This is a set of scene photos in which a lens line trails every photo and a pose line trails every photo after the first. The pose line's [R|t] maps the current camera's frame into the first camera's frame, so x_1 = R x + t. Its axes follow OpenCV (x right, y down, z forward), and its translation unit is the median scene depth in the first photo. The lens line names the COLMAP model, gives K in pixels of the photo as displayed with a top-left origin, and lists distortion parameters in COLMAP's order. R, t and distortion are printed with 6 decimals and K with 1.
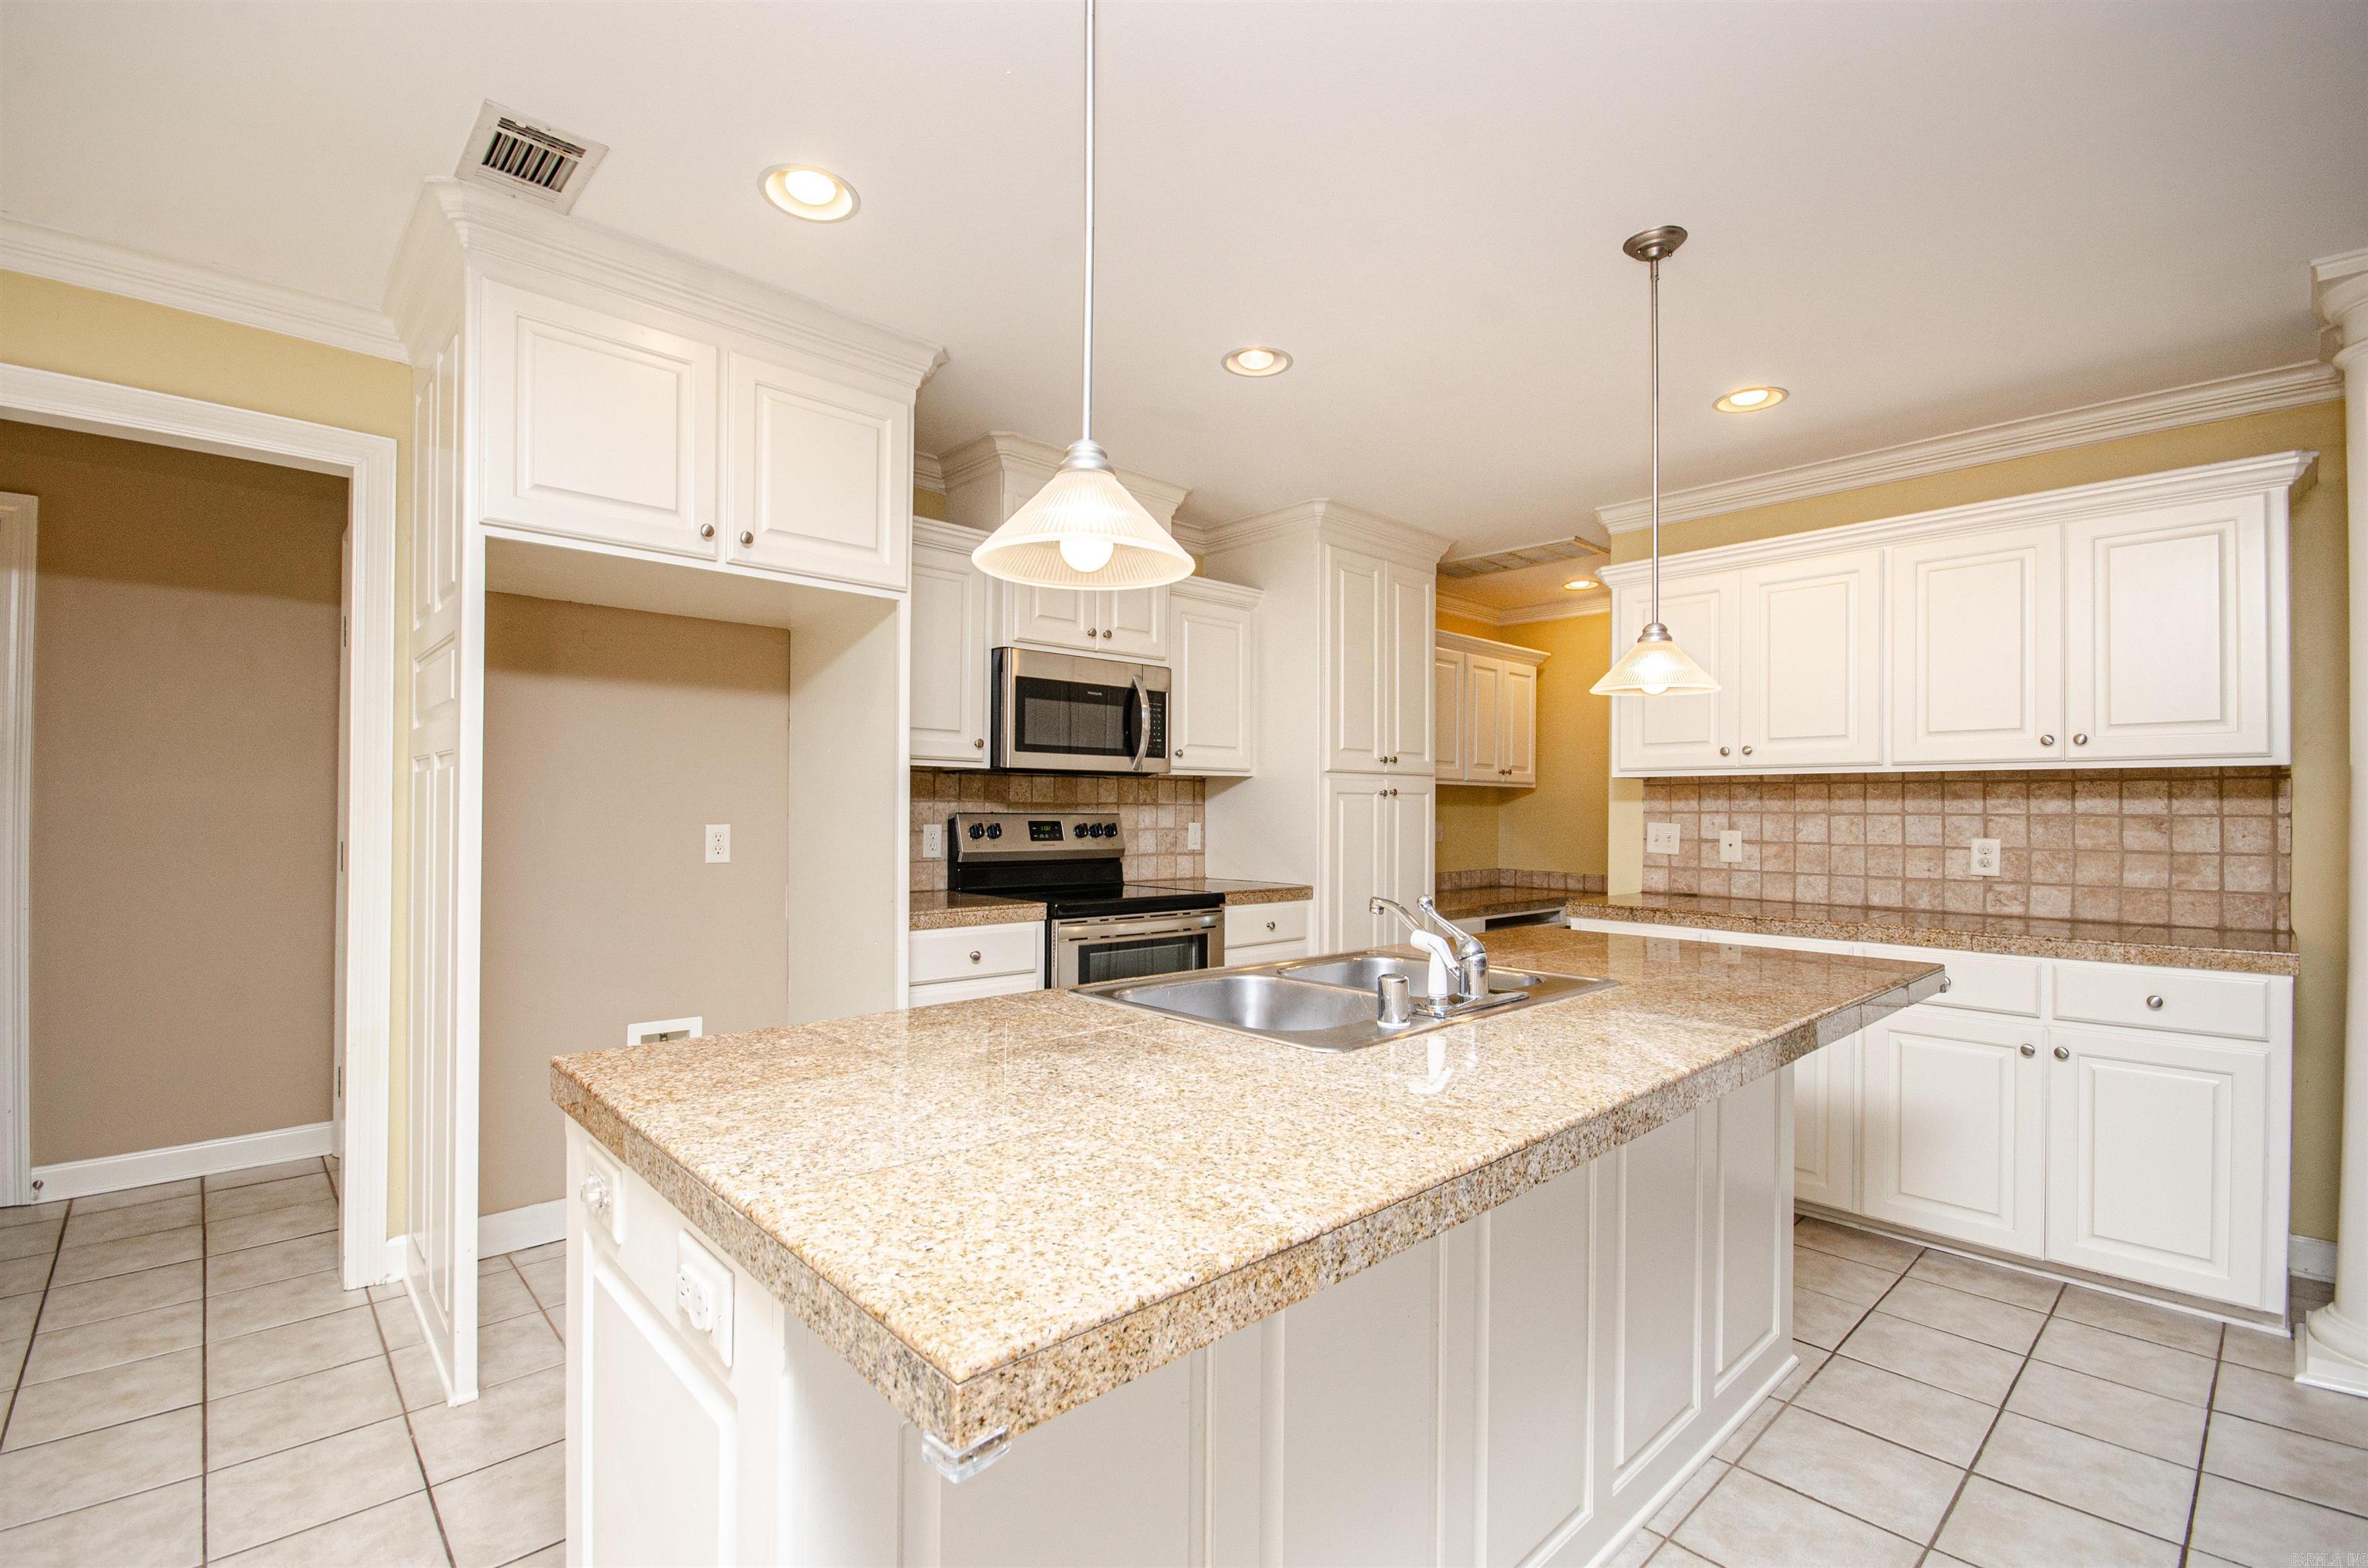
lens RADIAL K [[1035.9, 0, 1172.9], [0, 1035.9, 793.5], [0, 0, 1]] dist [-0.003390, -0.001196]
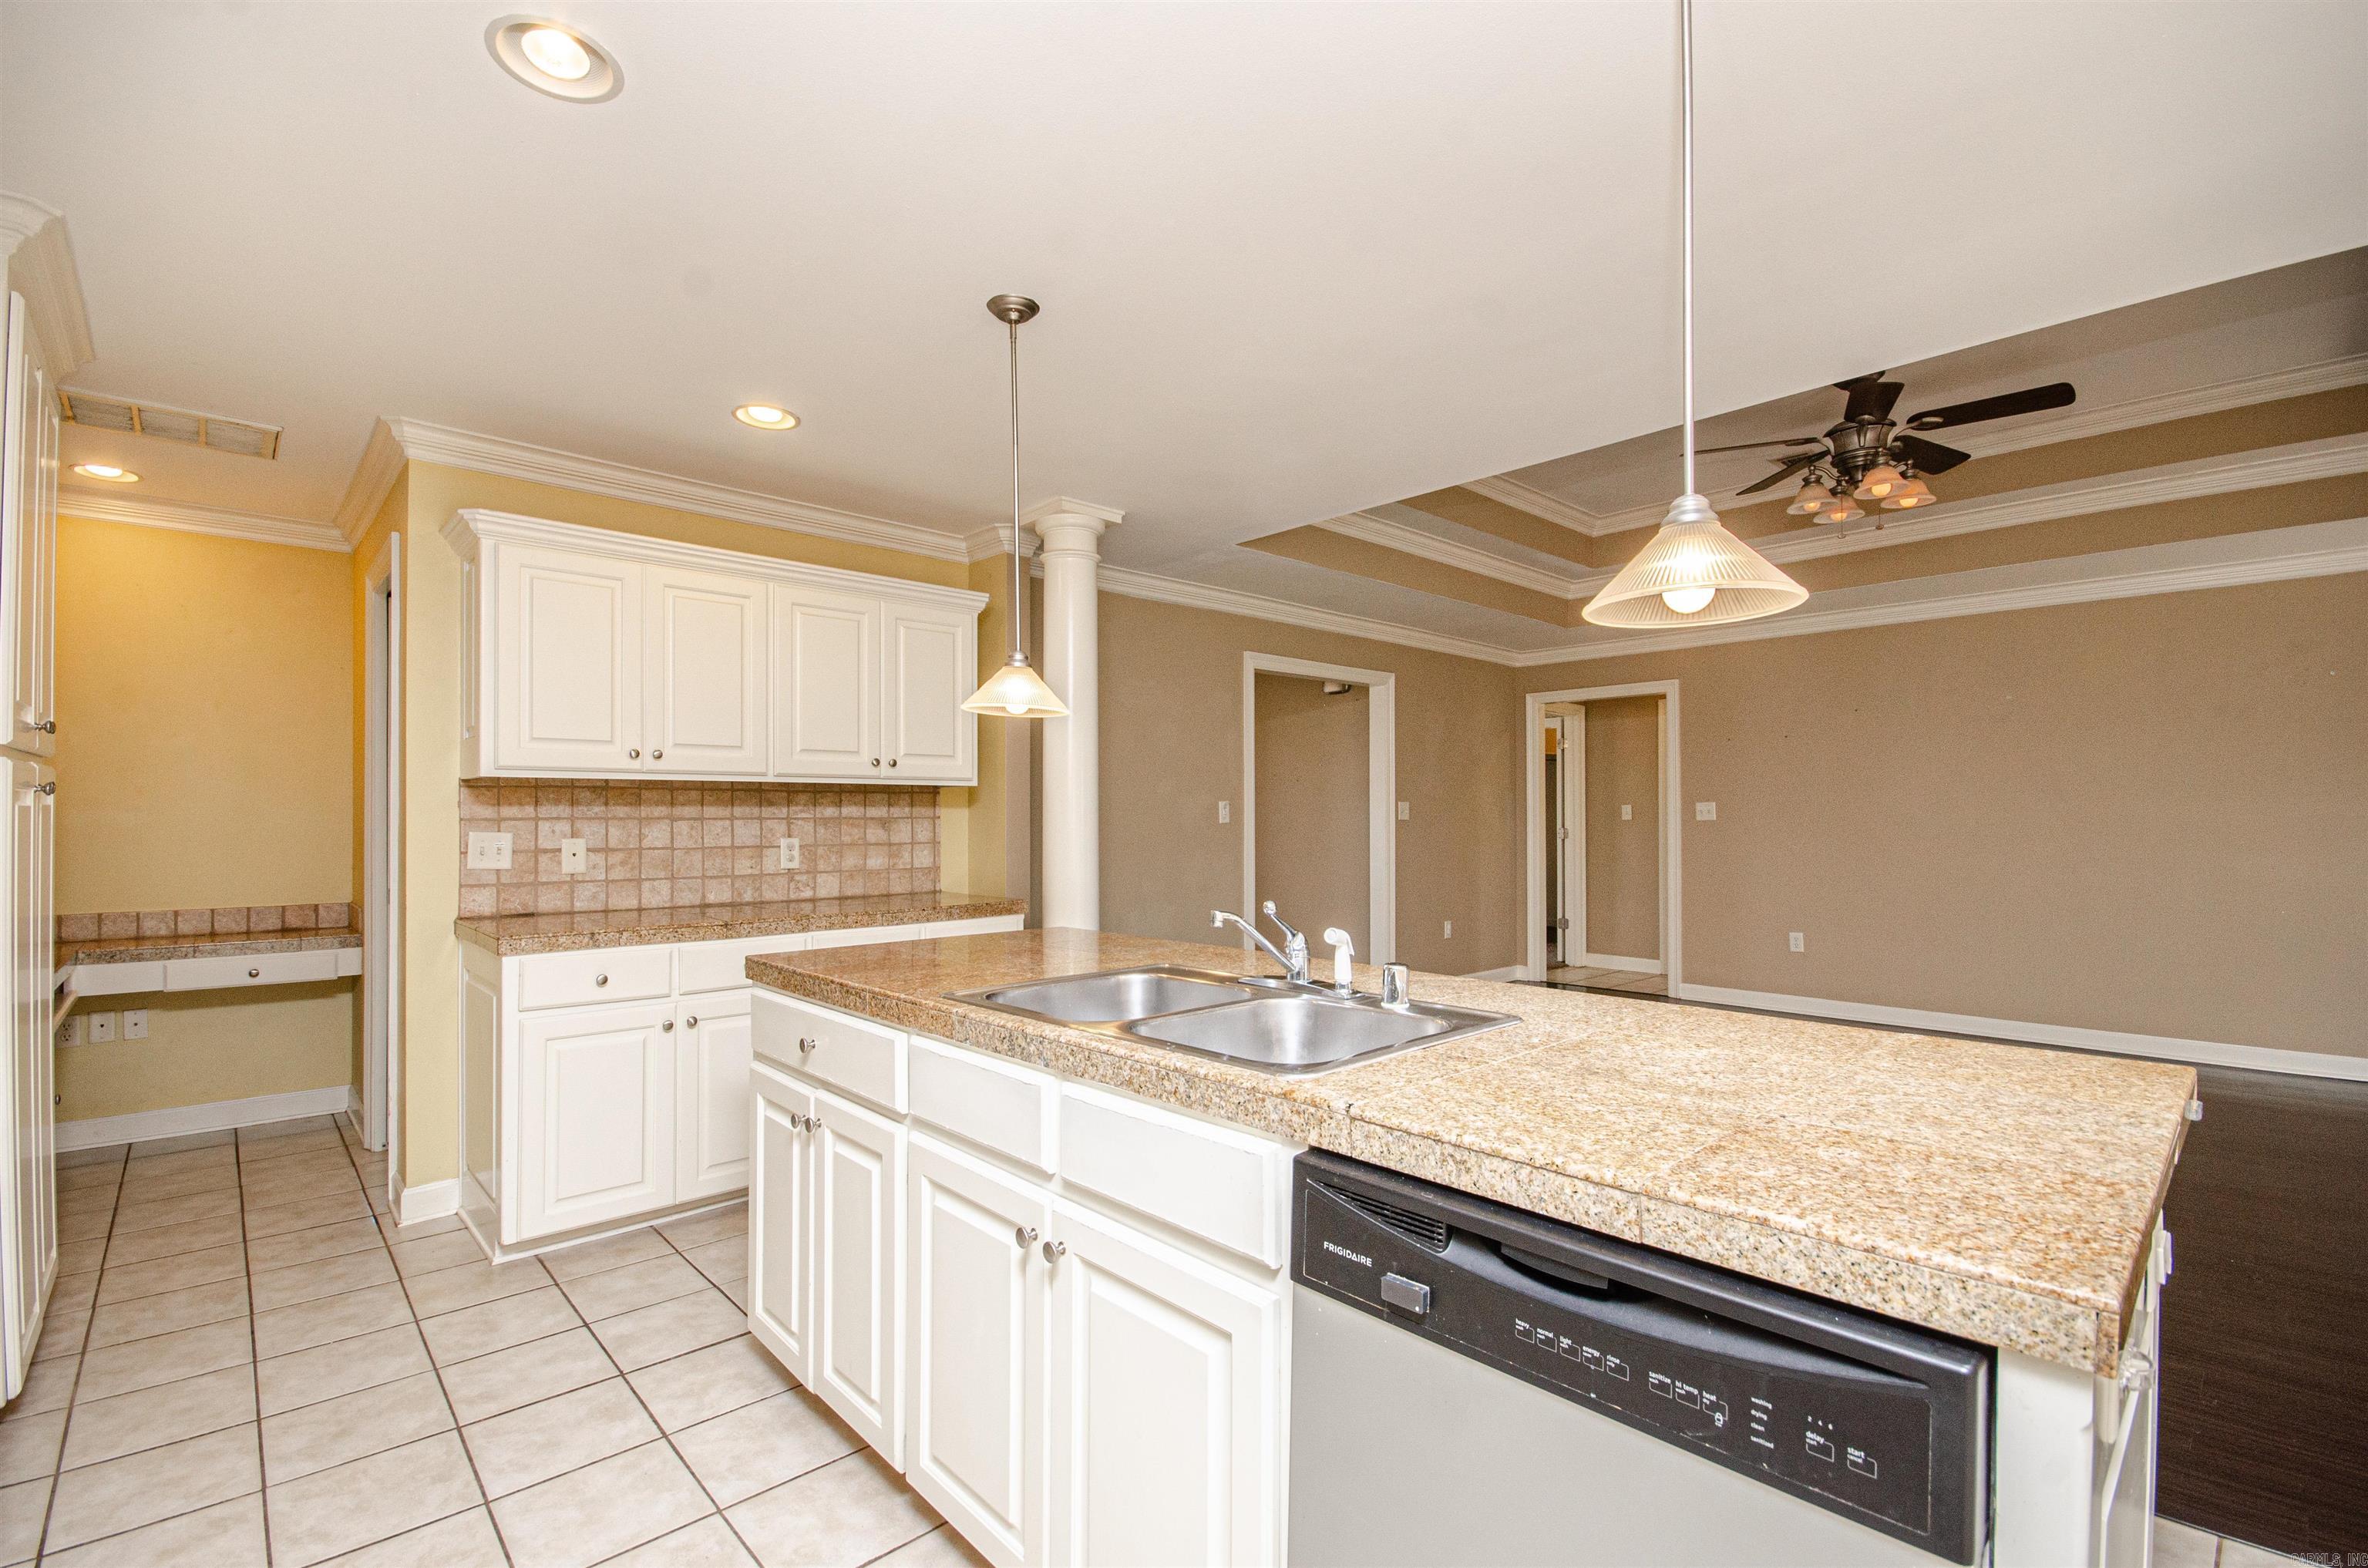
lens RADIAL K [[1035.9, 0, 1145.5], [0, 1035.9, 807.2], [0, 0, 1]] dist [-0.003390, -0.001196]
pose [[0.006990, -0.000086, 0.999976, -0.394530], [-0.014701, 0.999892, 0.000189, 0.000400], [-0.999868, -0.014702, 0.006988, 0.520733]]
